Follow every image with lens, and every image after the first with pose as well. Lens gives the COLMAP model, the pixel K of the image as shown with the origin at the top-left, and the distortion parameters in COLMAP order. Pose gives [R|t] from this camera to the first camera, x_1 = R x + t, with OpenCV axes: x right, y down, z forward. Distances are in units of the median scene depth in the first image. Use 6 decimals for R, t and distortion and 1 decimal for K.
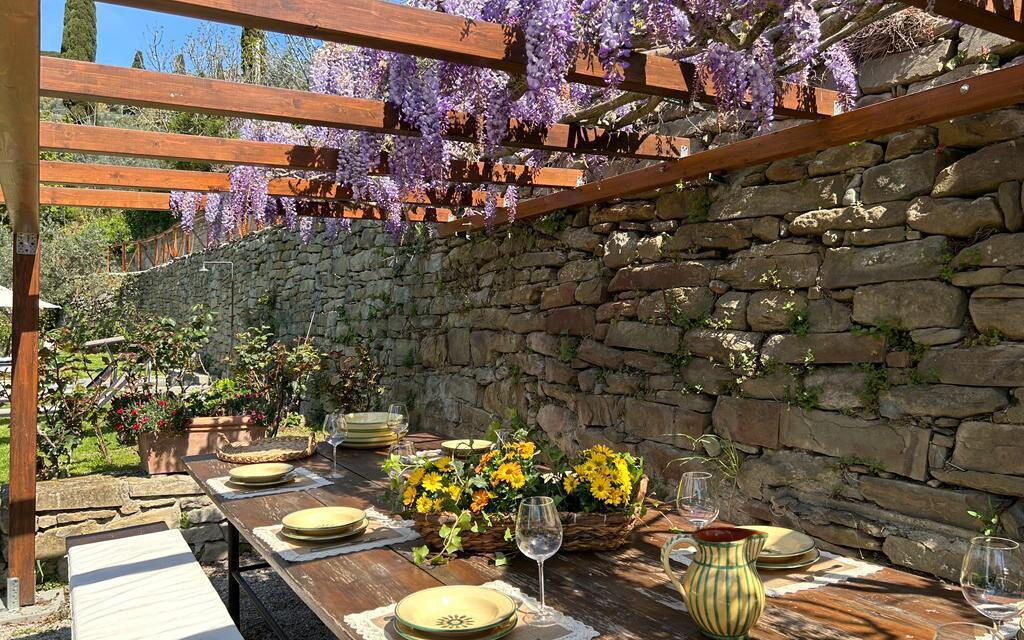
lens RADIAL K [[787.1, 0, 519.7], [0, 787.1, 324.0], [0, 0, 1]] dist [0.115452, -0.012319]
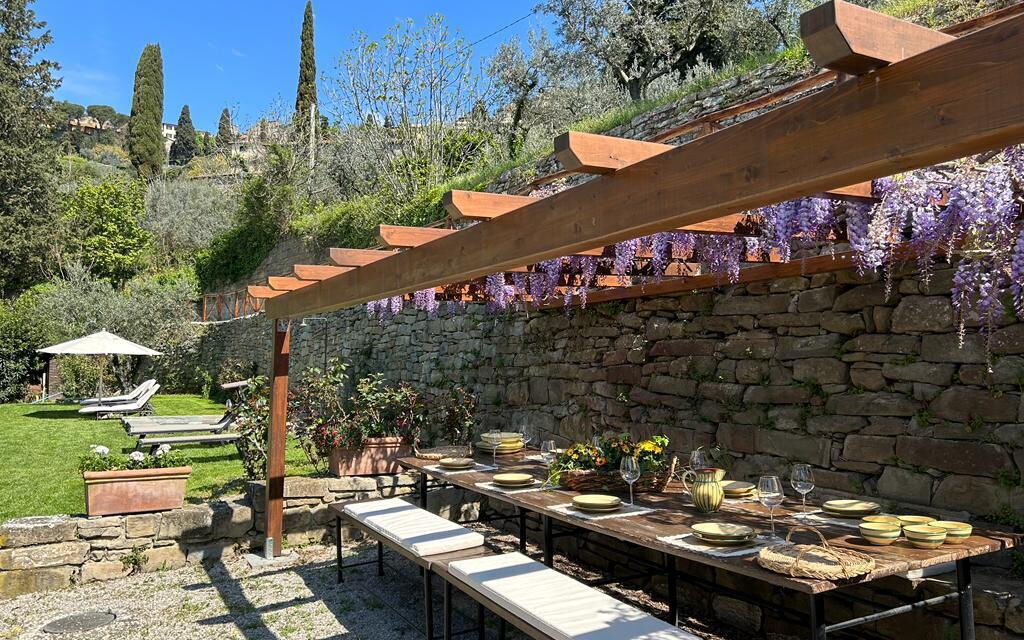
lens RADIAL K [[787.1, 0, 512.7], [0, 787.1, 325.6], [0, 0, 1]] dist [0.115452, -0.012319]
pose [[0.999004, 0.000189, -0.044629, -0.096308], [-0.002437, 0.998730, -0.050322, -0.024664], [0.044563, 0.050380, 0.997735, -0.619669]]
